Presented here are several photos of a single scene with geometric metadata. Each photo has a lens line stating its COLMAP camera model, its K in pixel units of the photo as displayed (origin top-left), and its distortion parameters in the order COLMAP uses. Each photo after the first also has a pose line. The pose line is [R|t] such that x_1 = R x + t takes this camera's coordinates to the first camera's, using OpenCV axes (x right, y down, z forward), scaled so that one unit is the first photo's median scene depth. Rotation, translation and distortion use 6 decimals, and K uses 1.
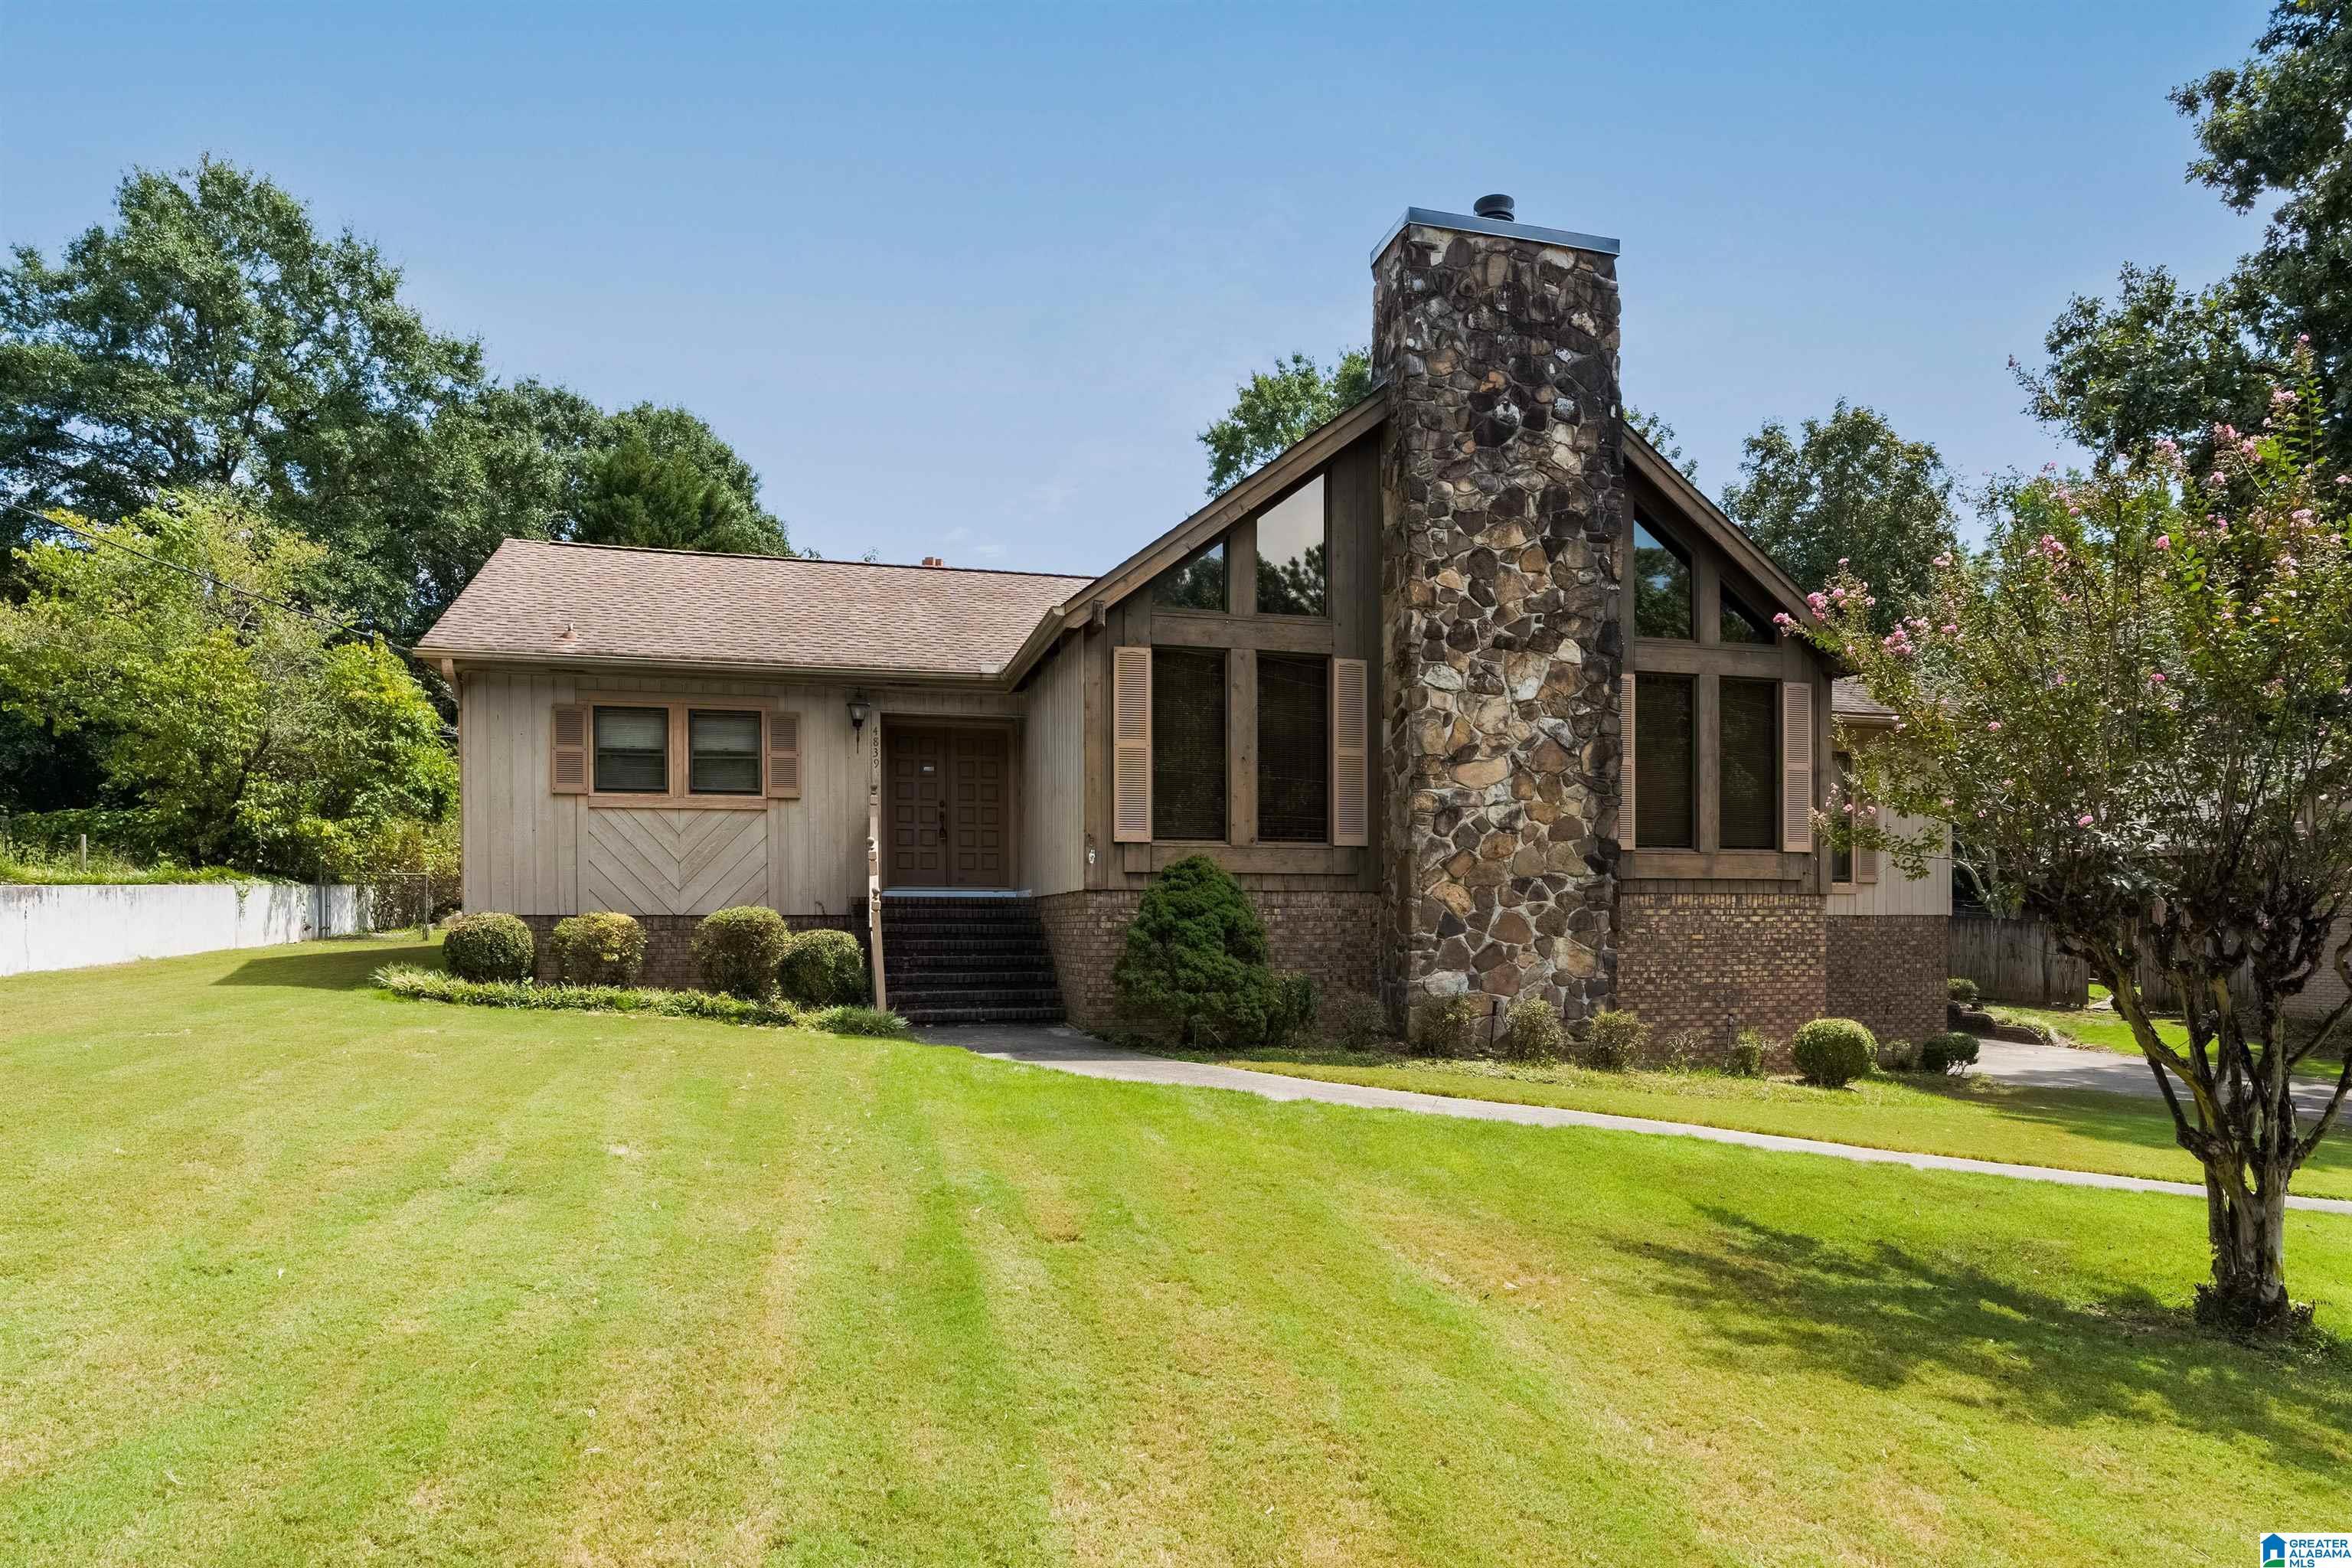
lens RADIAL K [[1178.7, 0, 1170.7], [0, 1178.7, 777.8], [0, 0, 1]] dist [-0.006836, 0.001523]
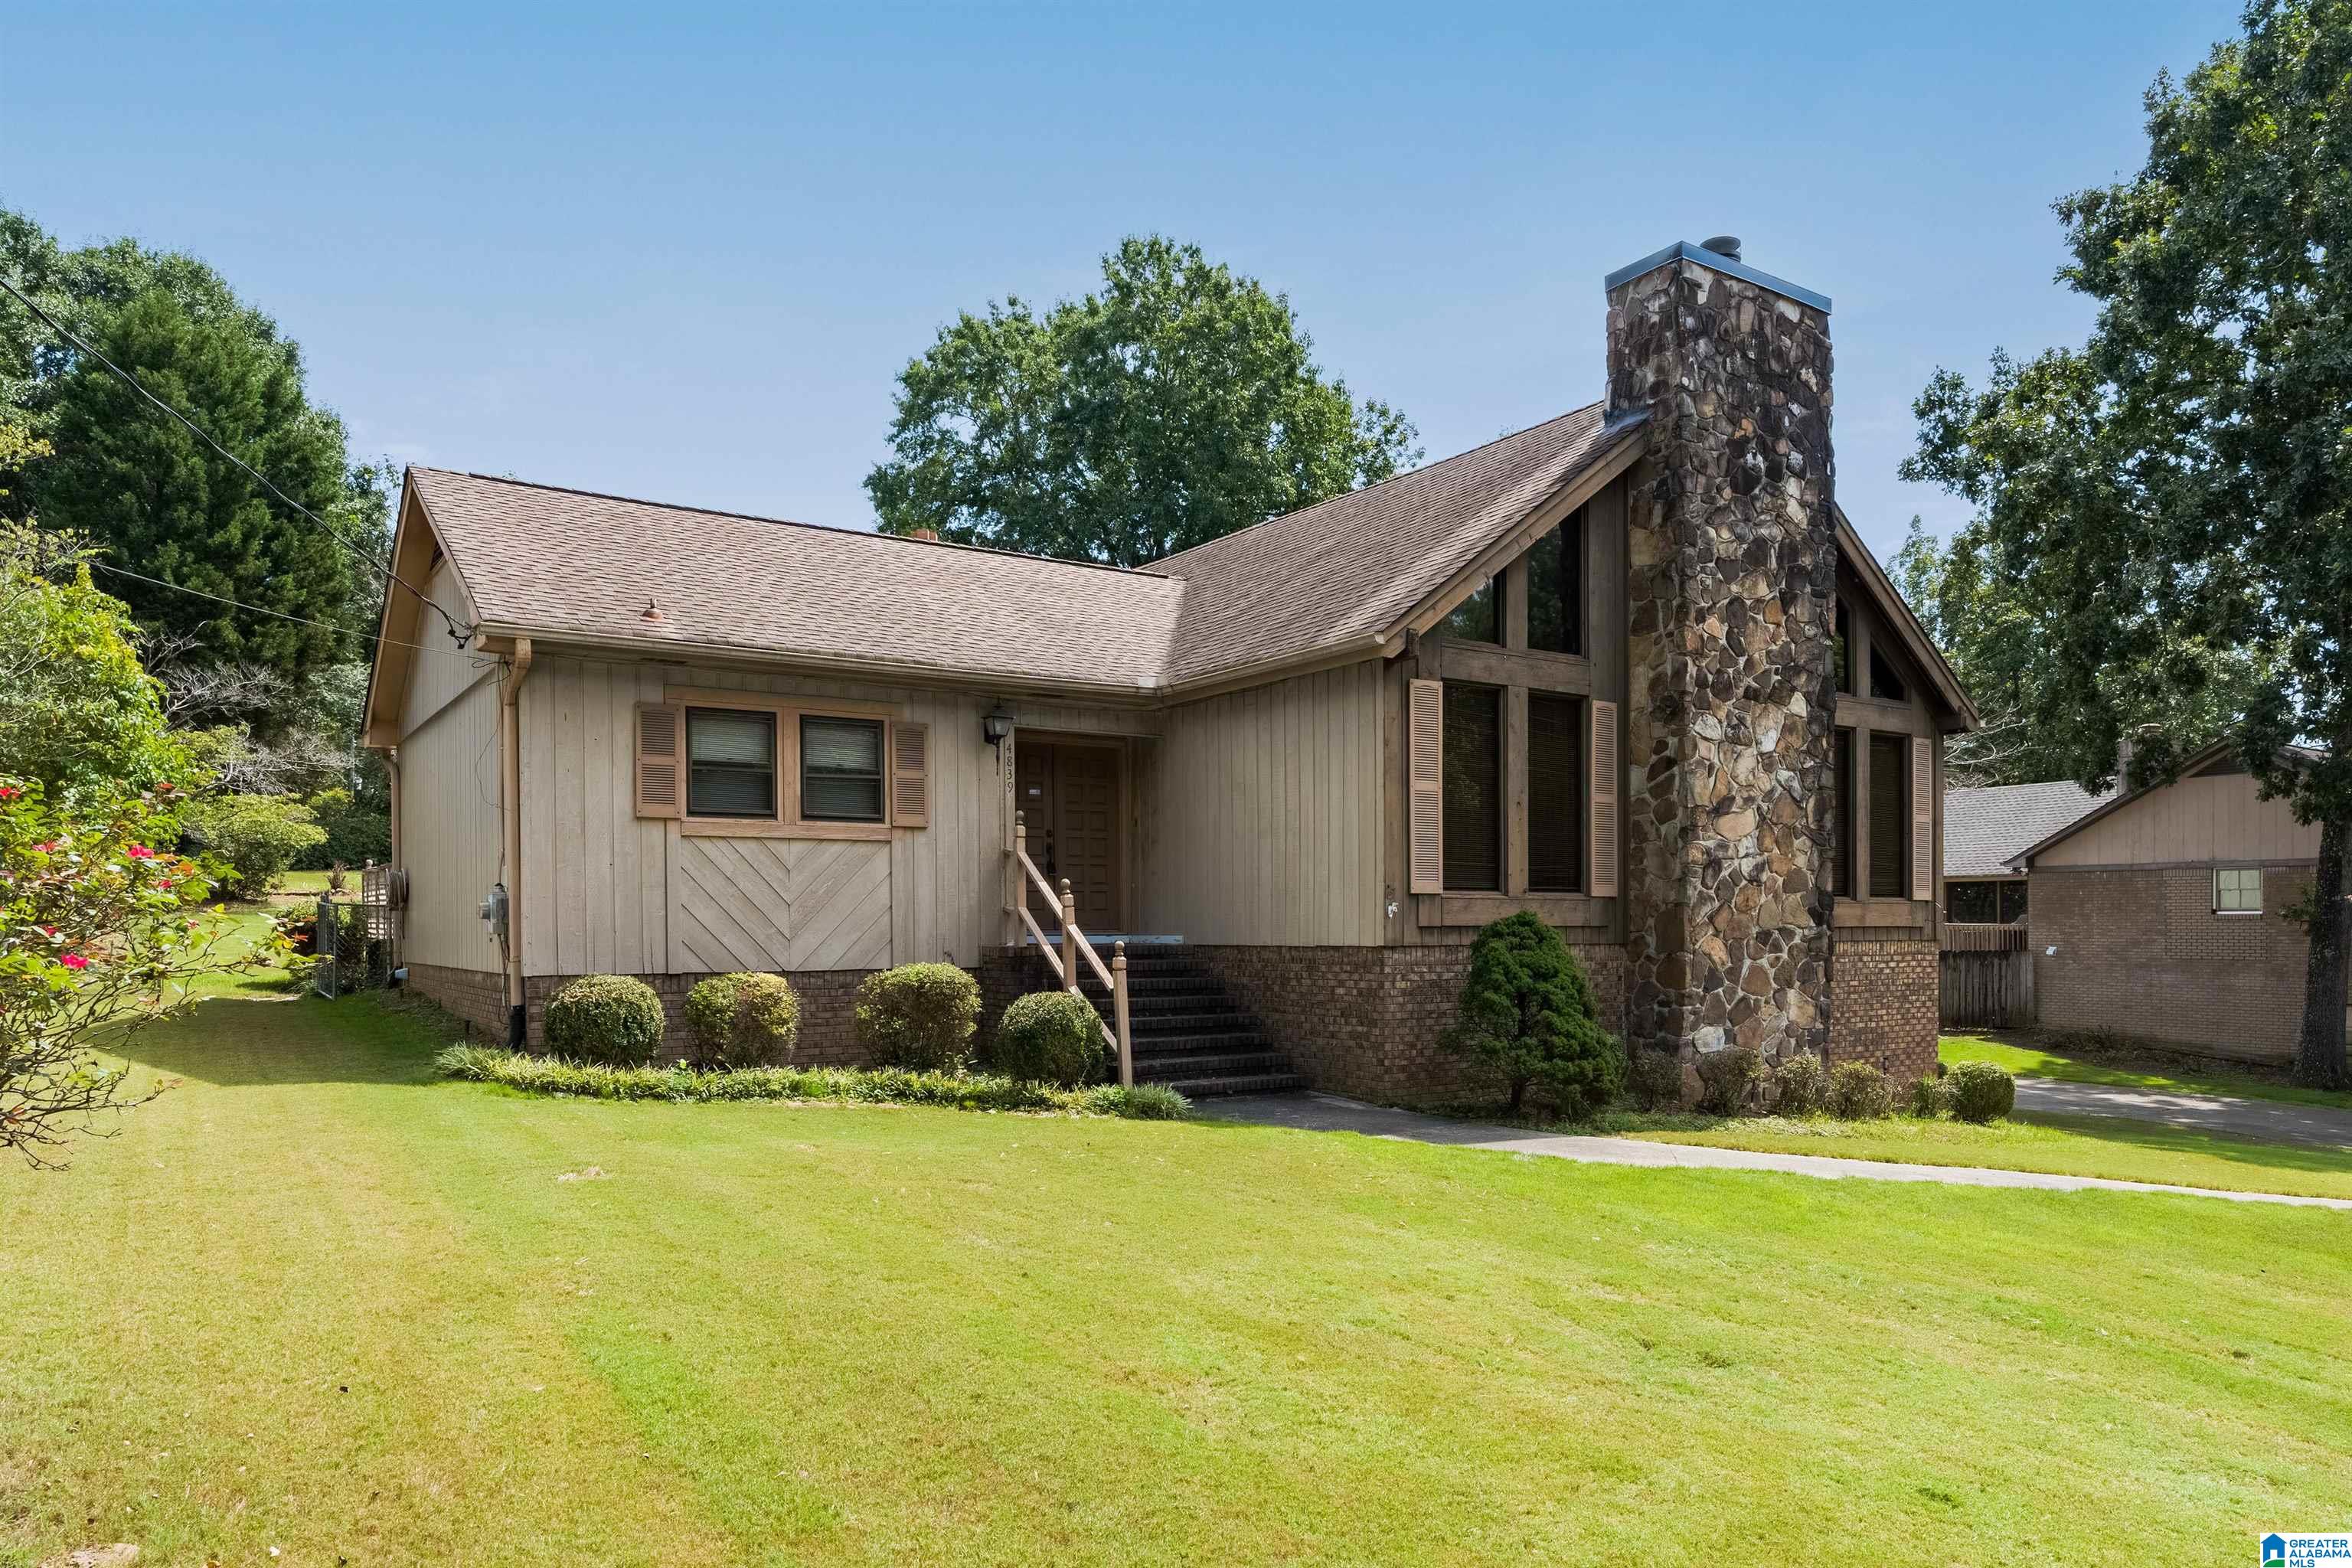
lens RADIAL K [[1325.4, 0, 1162.6], [0, 1325.4, 774.4], [0, 0, 1]] dist [-0.002011, -0.000370]
pose [[0.957119, 0.030970, 0.288033, -0.505751], [-0.032518, 0.999471, 0.000591, -0.030570], [-0.287863, -0.009932, 0.957620, 0.070106]]
